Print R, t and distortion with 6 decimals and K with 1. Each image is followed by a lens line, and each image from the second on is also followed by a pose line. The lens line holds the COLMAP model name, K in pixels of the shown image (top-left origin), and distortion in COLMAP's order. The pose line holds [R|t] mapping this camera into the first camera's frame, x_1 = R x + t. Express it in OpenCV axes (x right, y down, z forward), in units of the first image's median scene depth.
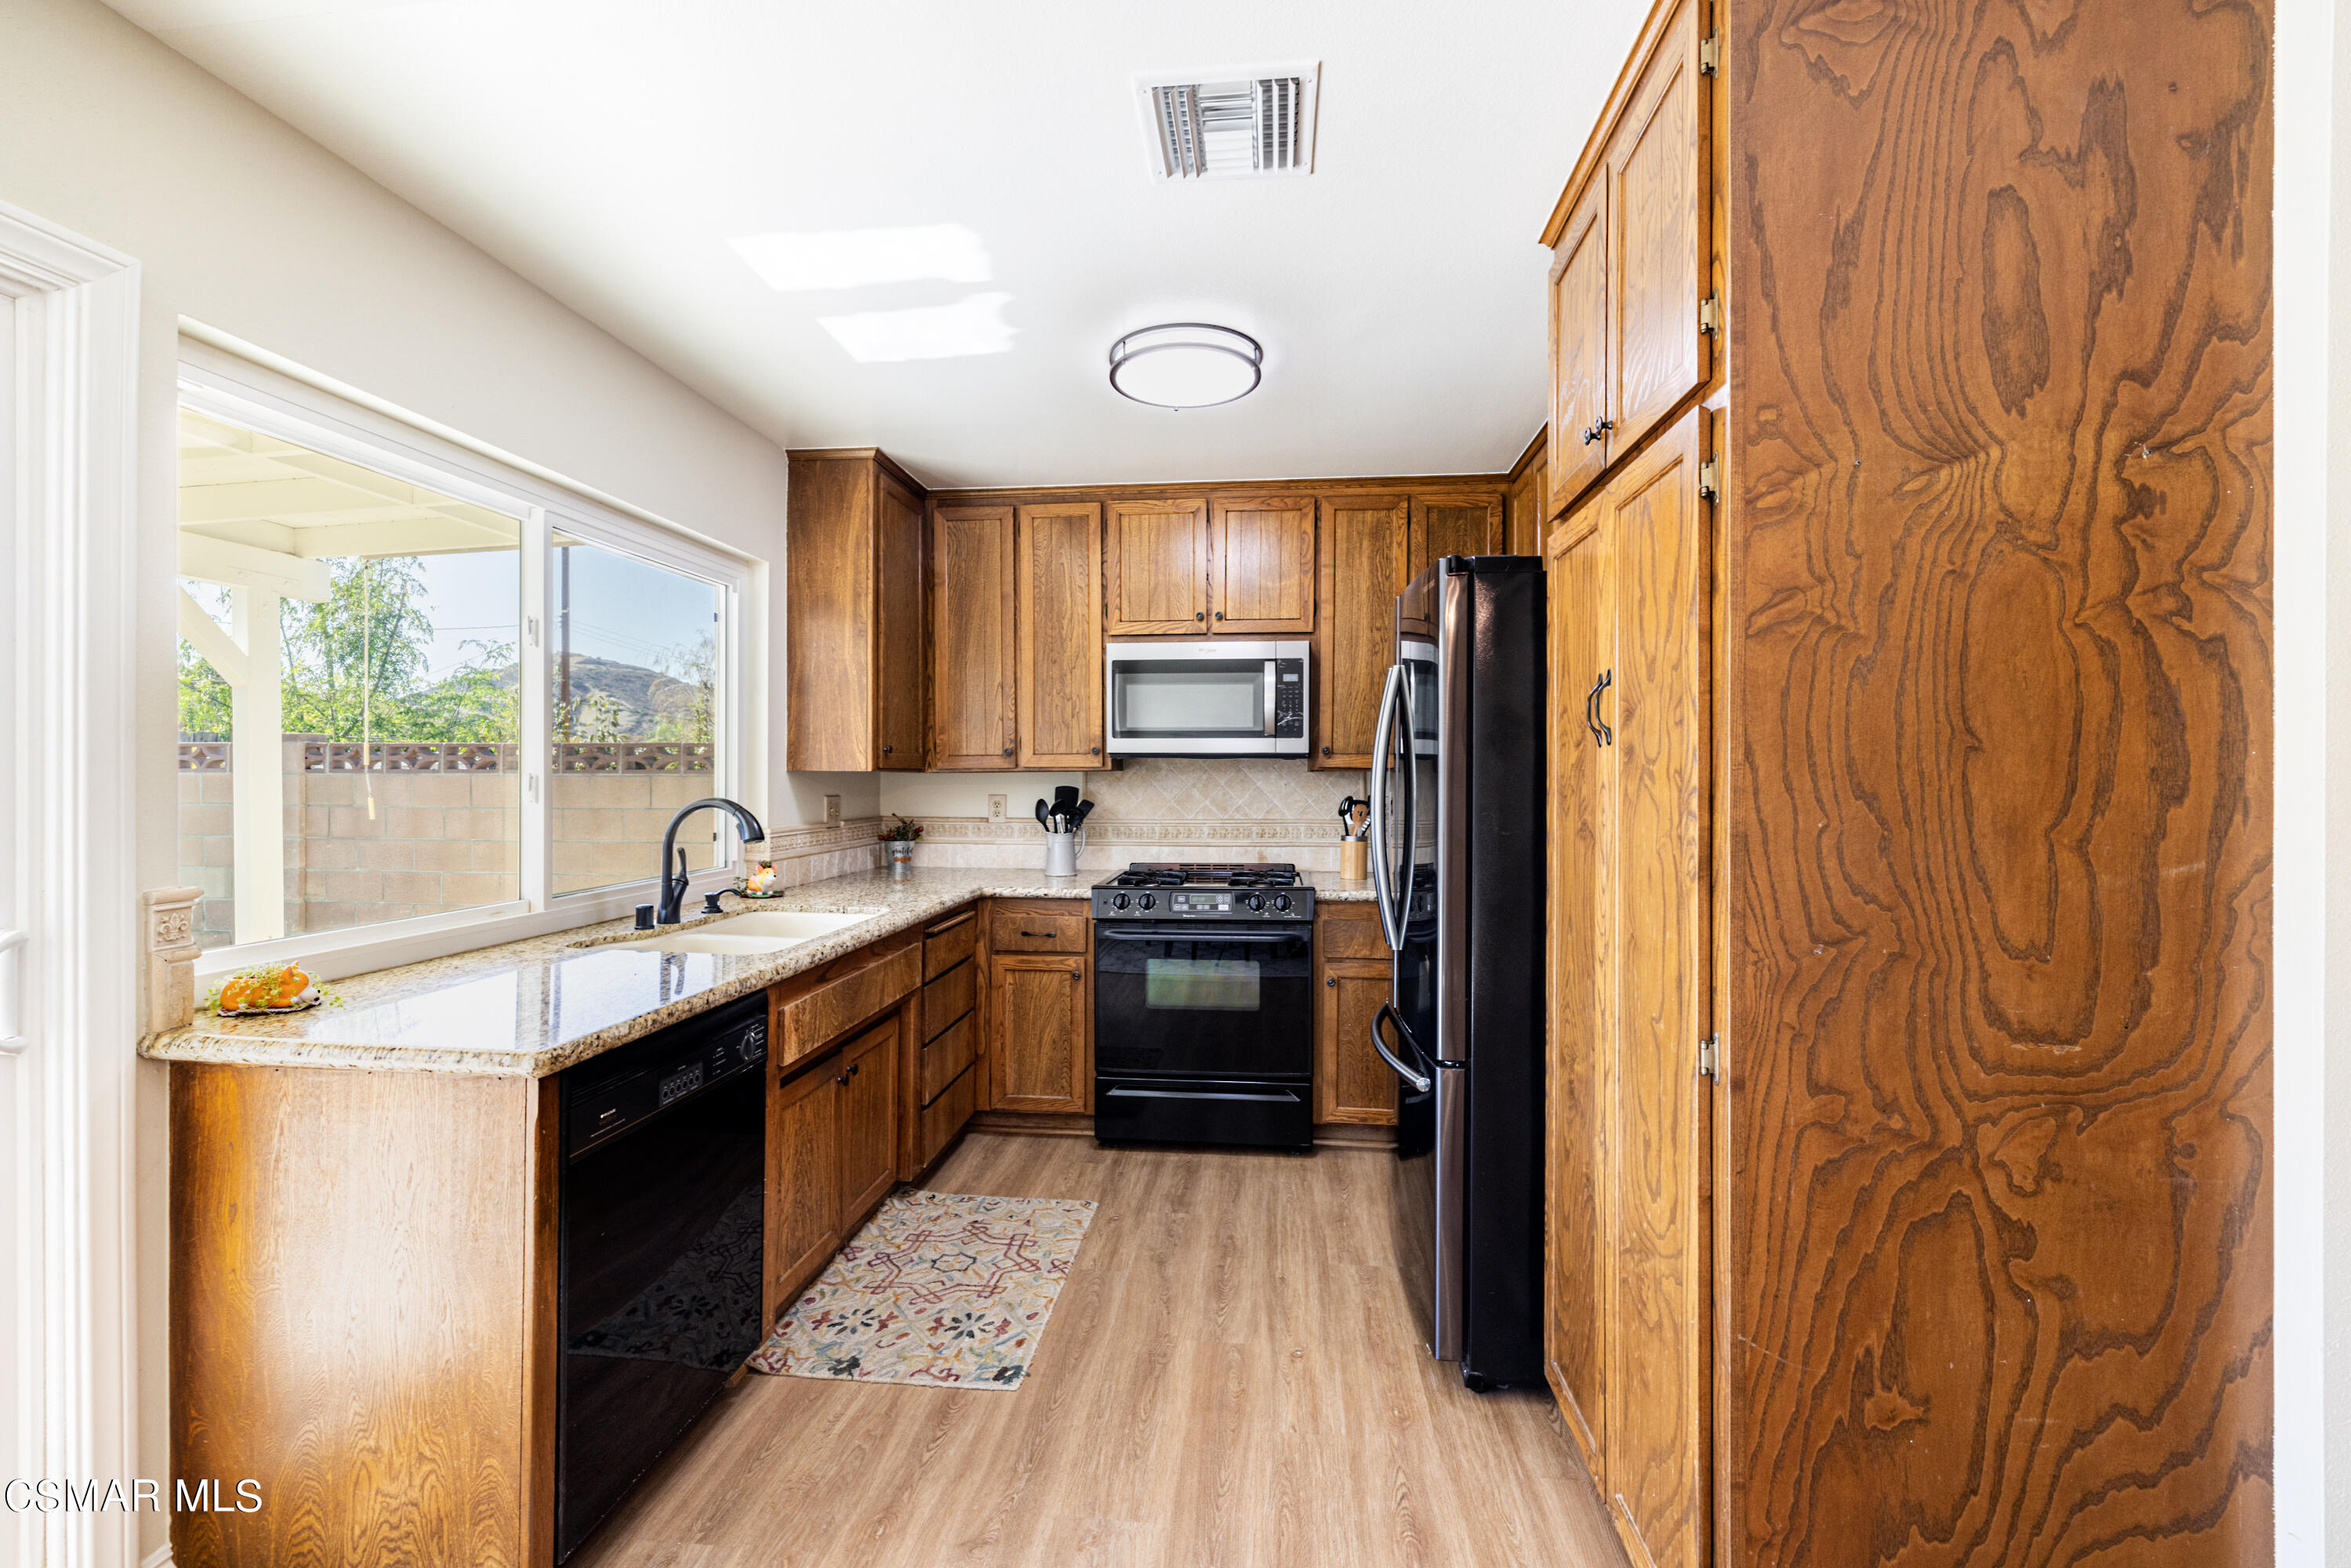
lens RADIAL K [[992.8, 0, 1161.1], [0, 992.8, 776.2], [0, 0, 1]] dist [0.001415, 0.000411]
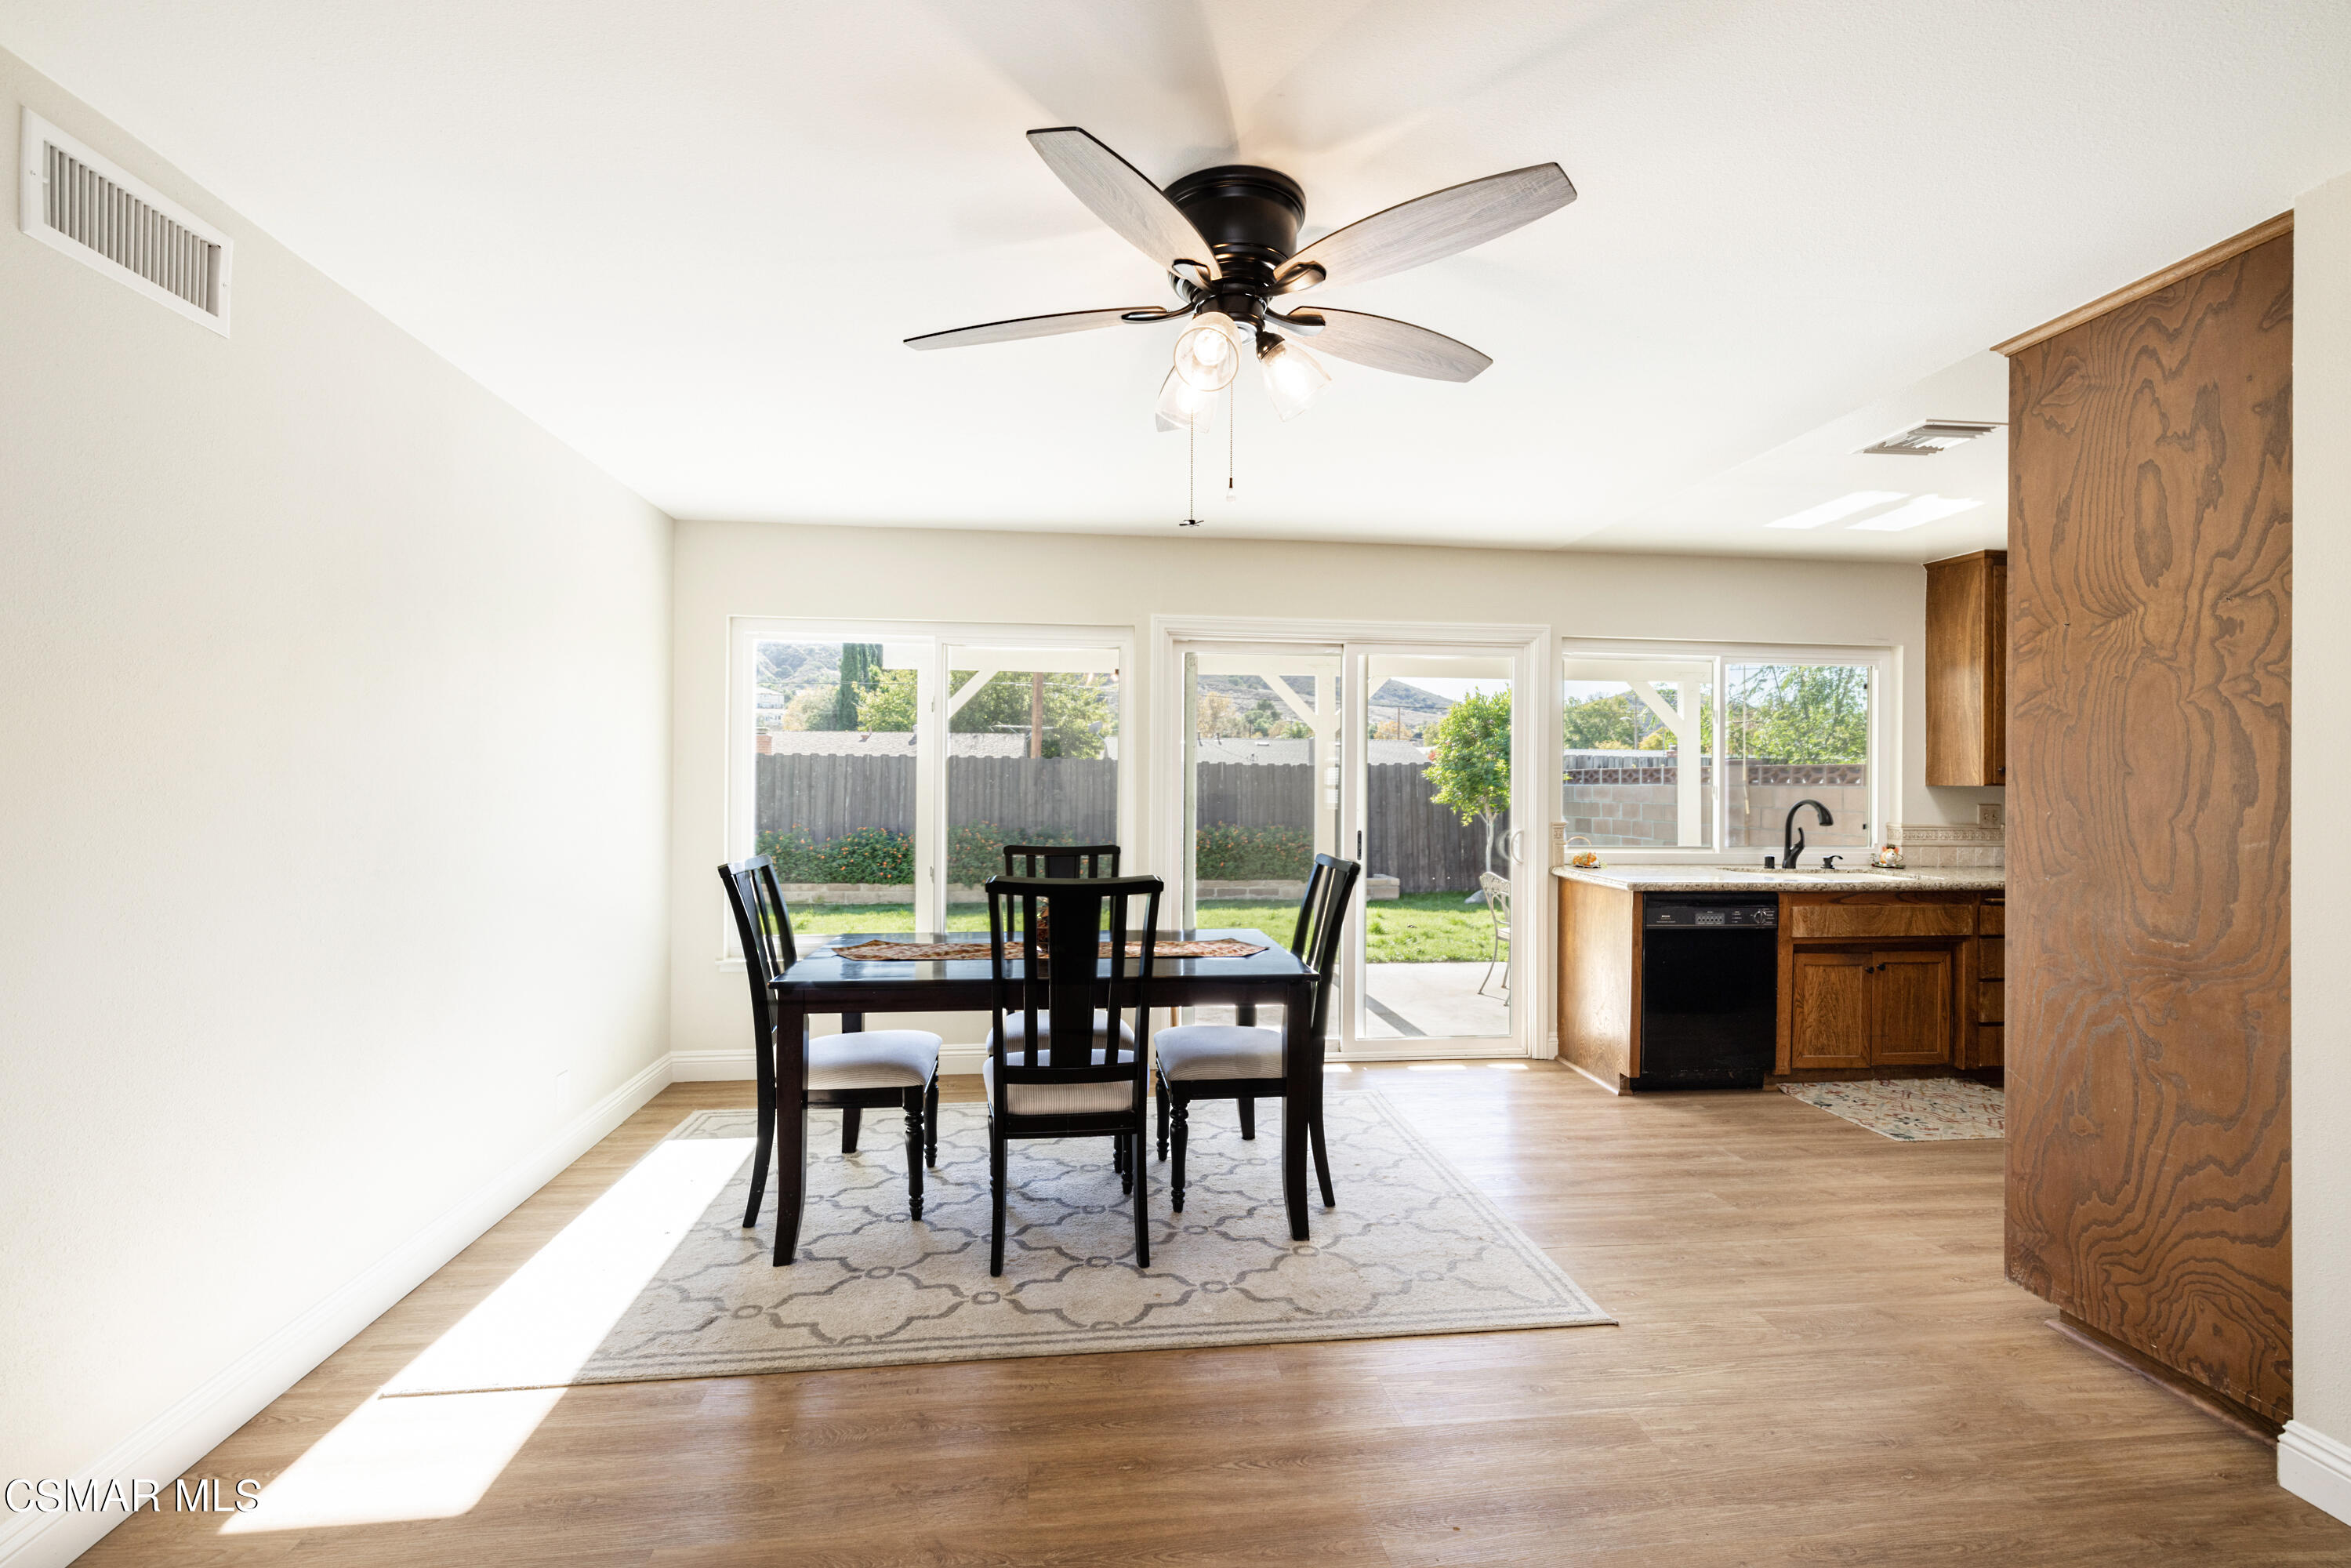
lens RADIAL K [[992.8, 0, 1161.1], [0, 992.8, 776.2], [0, 0, 1]] dist [0.001415, 0.000411]
pose [[0.221989, -0.004935, -0.975037, 0.992696], [-0.009706, 0.999926, -0.007271, 0.003536], [0.975001, 0.011078, 0.221925, -0.510137]]
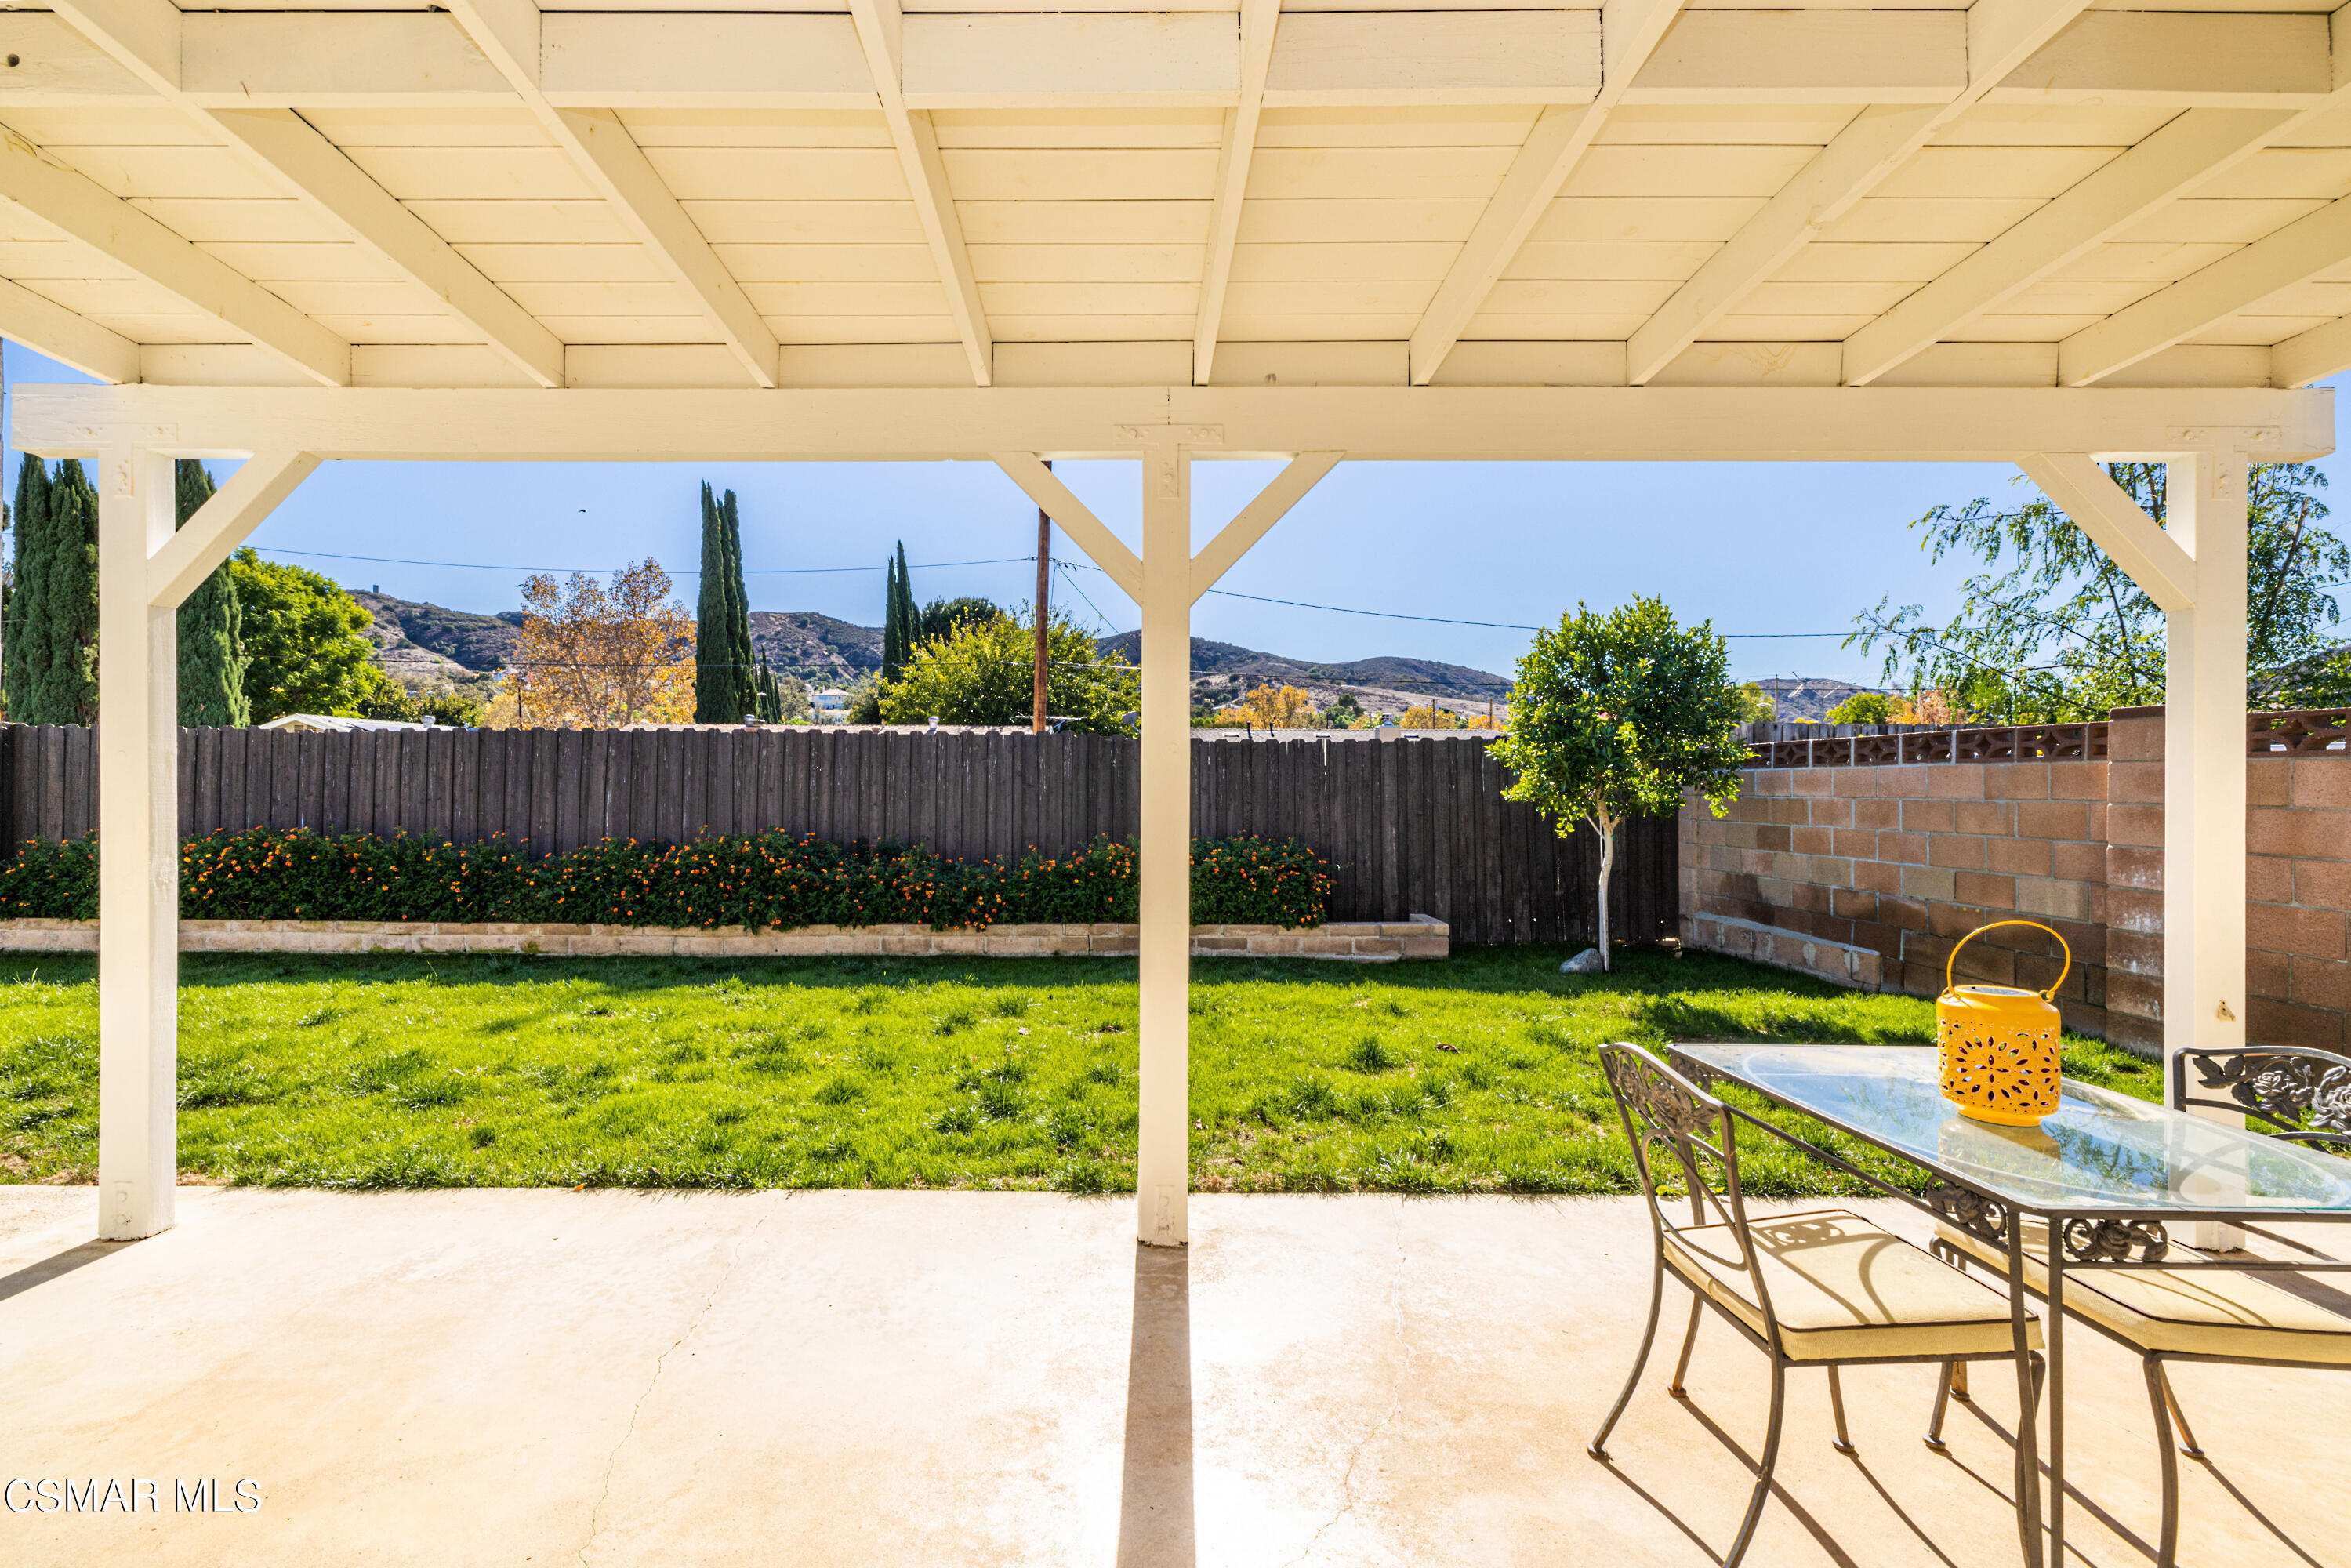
lens RADIAL K [[1015.7, 0, 1115.8], [0, 1015.7, 790.9], [0, 0, 1]] dist [0.001150, 0.000479]
pose [[0.102690, 0.008775, -0.994675, -0.523902], [-0.006793, 0.999944, 0.008121, 0.041229], [0.994690, 0.005923, 0.102744, 0.374898]]
